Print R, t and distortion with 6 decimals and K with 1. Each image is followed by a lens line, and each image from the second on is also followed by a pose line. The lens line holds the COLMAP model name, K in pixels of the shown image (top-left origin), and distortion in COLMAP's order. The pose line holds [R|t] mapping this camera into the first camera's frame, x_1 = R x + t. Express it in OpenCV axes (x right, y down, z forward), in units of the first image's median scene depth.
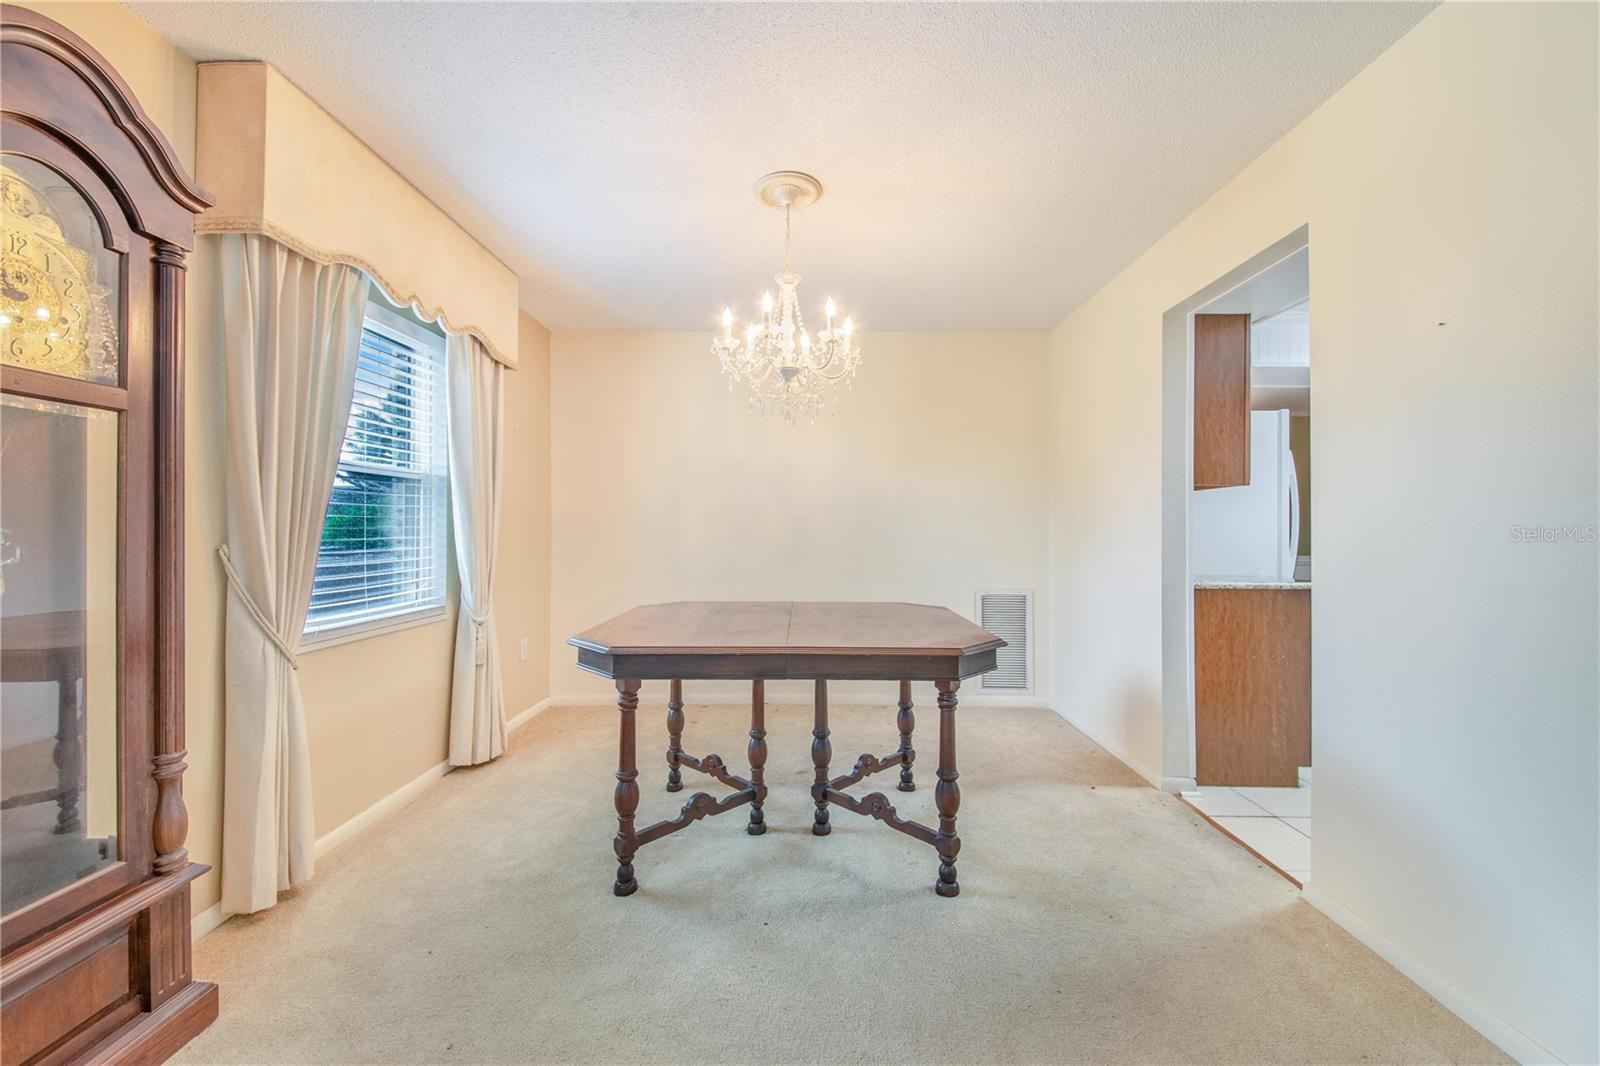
lens RADIAL K [[621.4, 0, 801.1], [0, 621.4, 526.7], [0, 0, 1]] dist [-0.000137, -0.000078]
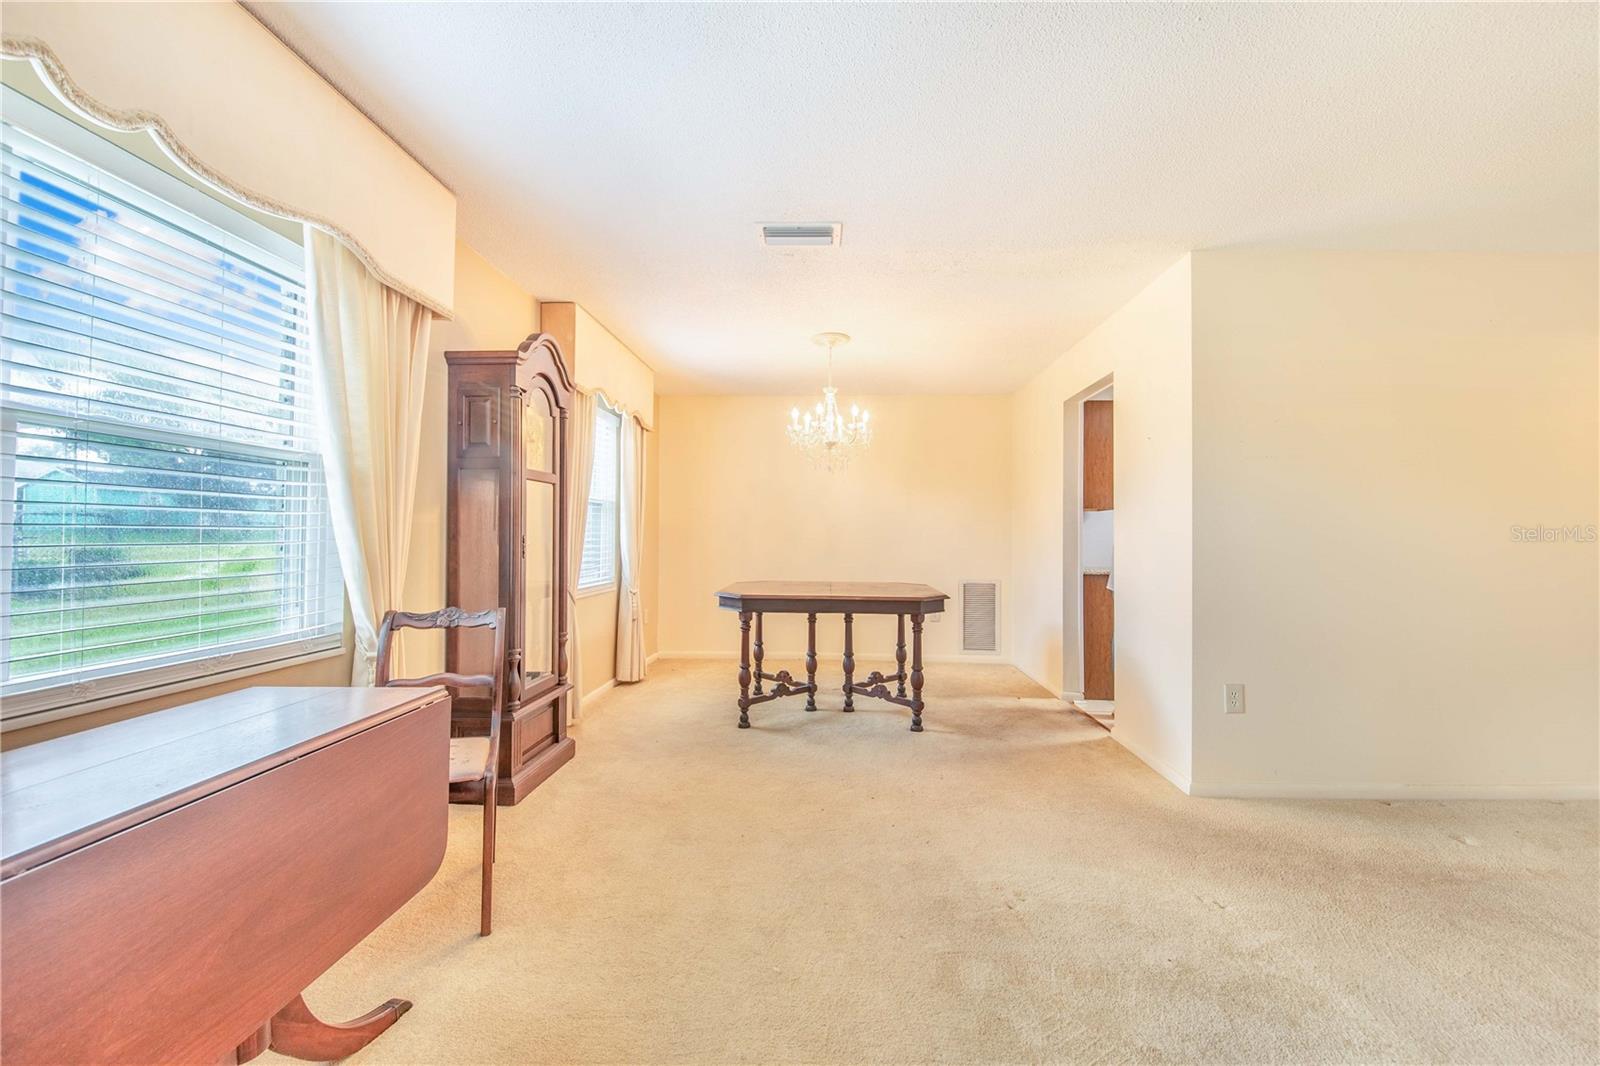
lens RADIAL K [[634.2, 0, 800.0], [0, 634.2, 533.0], [0, 0, 1]] dist [-0.001542, -0.000310]
pose [[0.999153, 0.003998, -0.040949, -0.032098], [-0.004083, 0.999990, -0.001991, 0.001430], [0.040941, 0.002157, 0.999159, -0.766823]]
